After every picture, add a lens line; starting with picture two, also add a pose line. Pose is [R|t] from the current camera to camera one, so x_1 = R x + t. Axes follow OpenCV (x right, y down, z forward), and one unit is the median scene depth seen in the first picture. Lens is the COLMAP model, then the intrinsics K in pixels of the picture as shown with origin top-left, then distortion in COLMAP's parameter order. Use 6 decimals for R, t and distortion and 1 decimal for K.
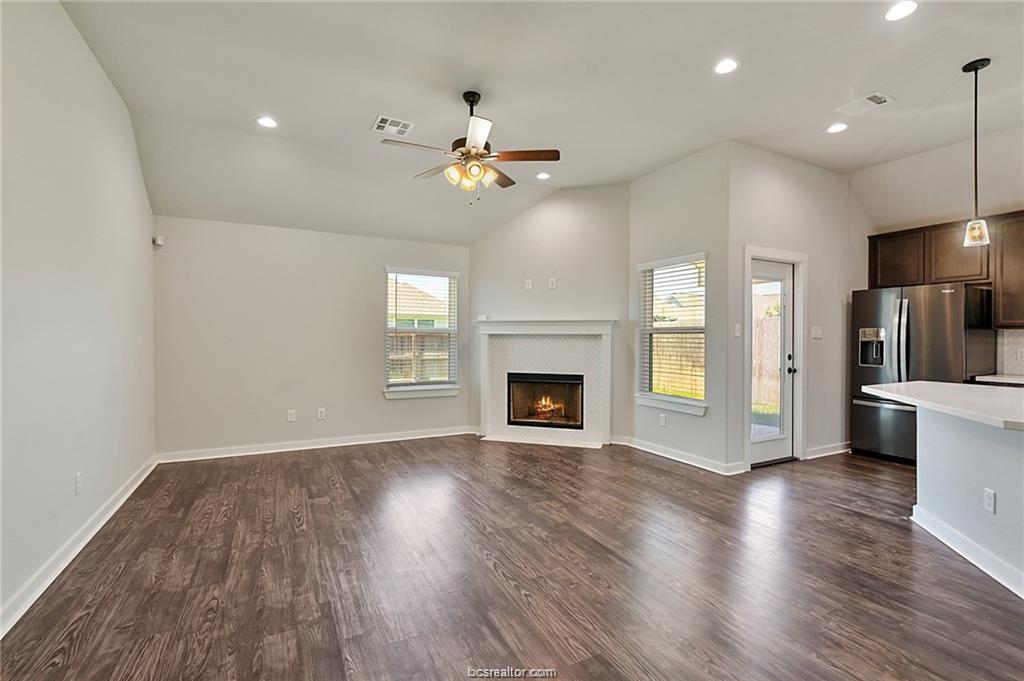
lens RADIAL K [[465.3, 0, 514.8], [0, 465.3, 339.8], [0, 0, 1]] dist [-0.002892, -0.000113]
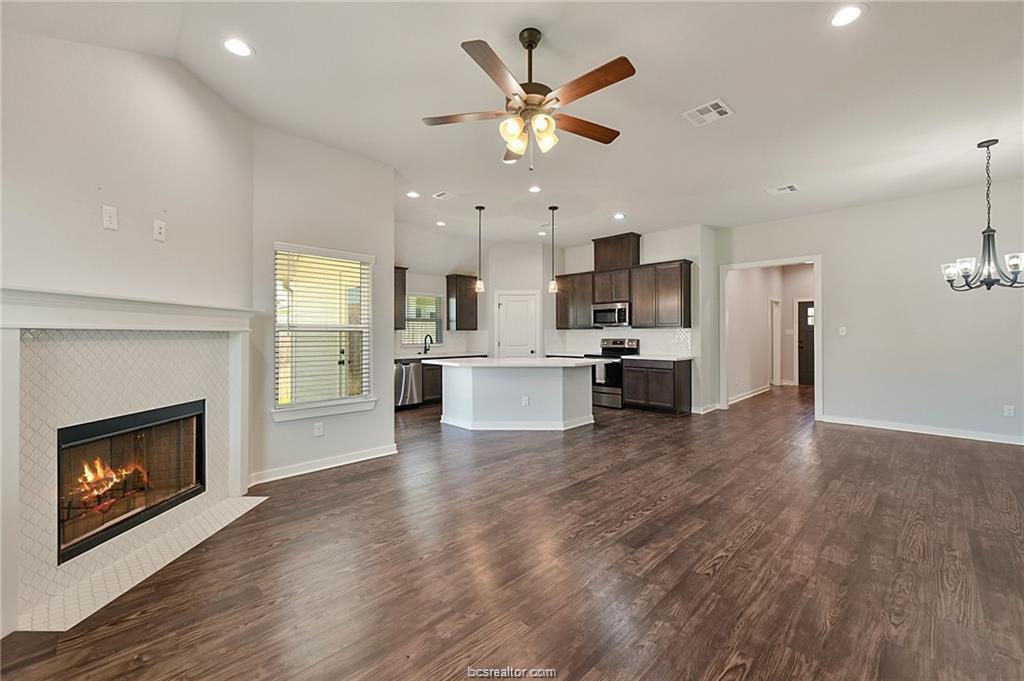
lens RADIAL K [[413.6, 0, 513.2], [0, 413.6, 334.8], [0, 0, 1]] dist [-0.000464, -0.000299]
pose [[-0.299385, -0.003260, 0.954127, -0.913857], [0.002706, 0.999987, 0.004265, -0.015725], [-0.954129, 0.003859, -0.299372, 1.495793]]
